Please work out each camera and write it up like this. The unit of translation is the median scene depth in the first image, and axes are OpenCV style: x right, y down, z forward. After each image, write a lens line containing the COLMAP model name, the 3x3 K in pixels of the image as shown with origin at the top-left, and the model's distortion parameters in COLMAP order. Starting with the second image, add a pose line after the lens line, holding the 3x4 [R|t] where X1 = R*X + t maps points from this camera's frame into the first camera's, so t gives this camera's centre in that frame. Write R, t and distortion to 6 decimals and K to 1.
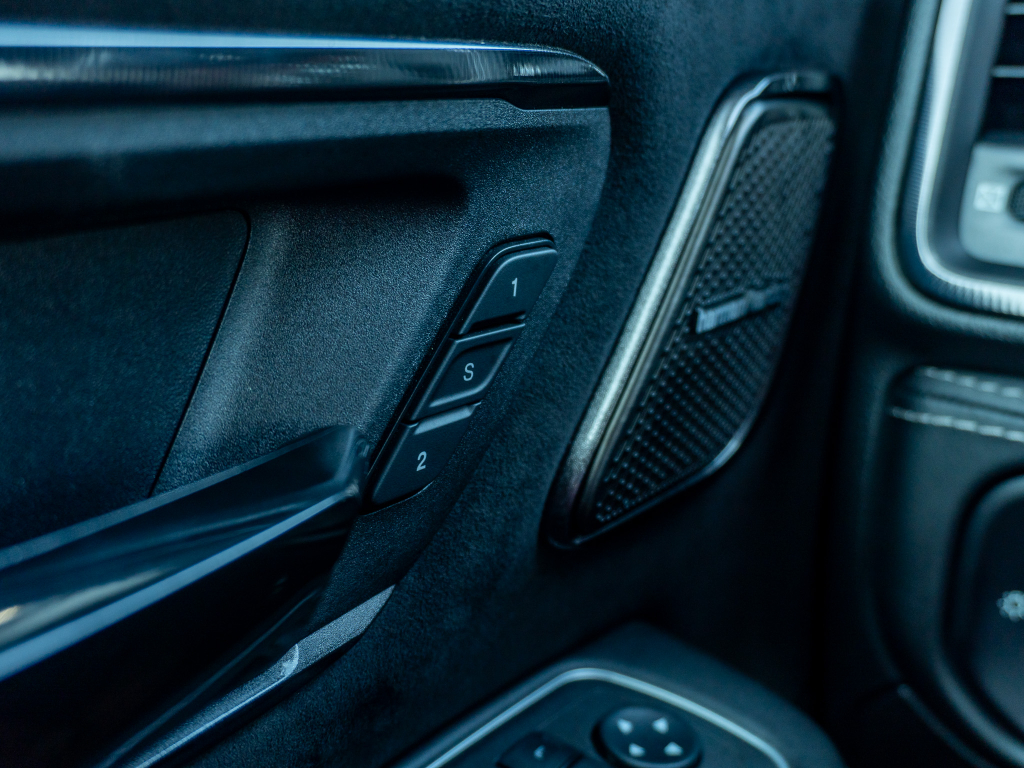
lens RADIAL K [[1248.6, 0, 512.0], [0, 1248.6, 384.0], [0, 0, 1]] dist [0.001246, 0.000900]
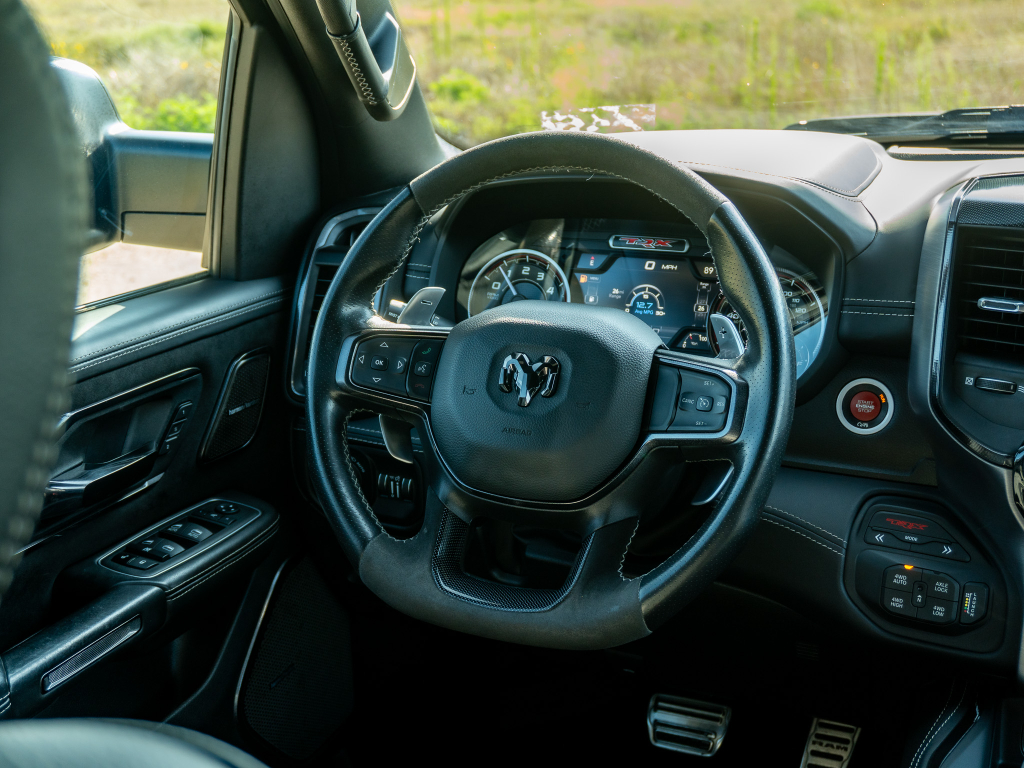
lens RADIAL K [[1371.7, 0, 512.0], [0, 1371.7, 384.0], [0, 0, 1]] dist [0.025257, 0.007445]
pose [[0.982631, -0.080114, 0.167385, 0.412622], [0.083085, 0.996484, -0.010812, -0.020178], [-0.165930, 0.024531, 0.985832, -5.058967]]
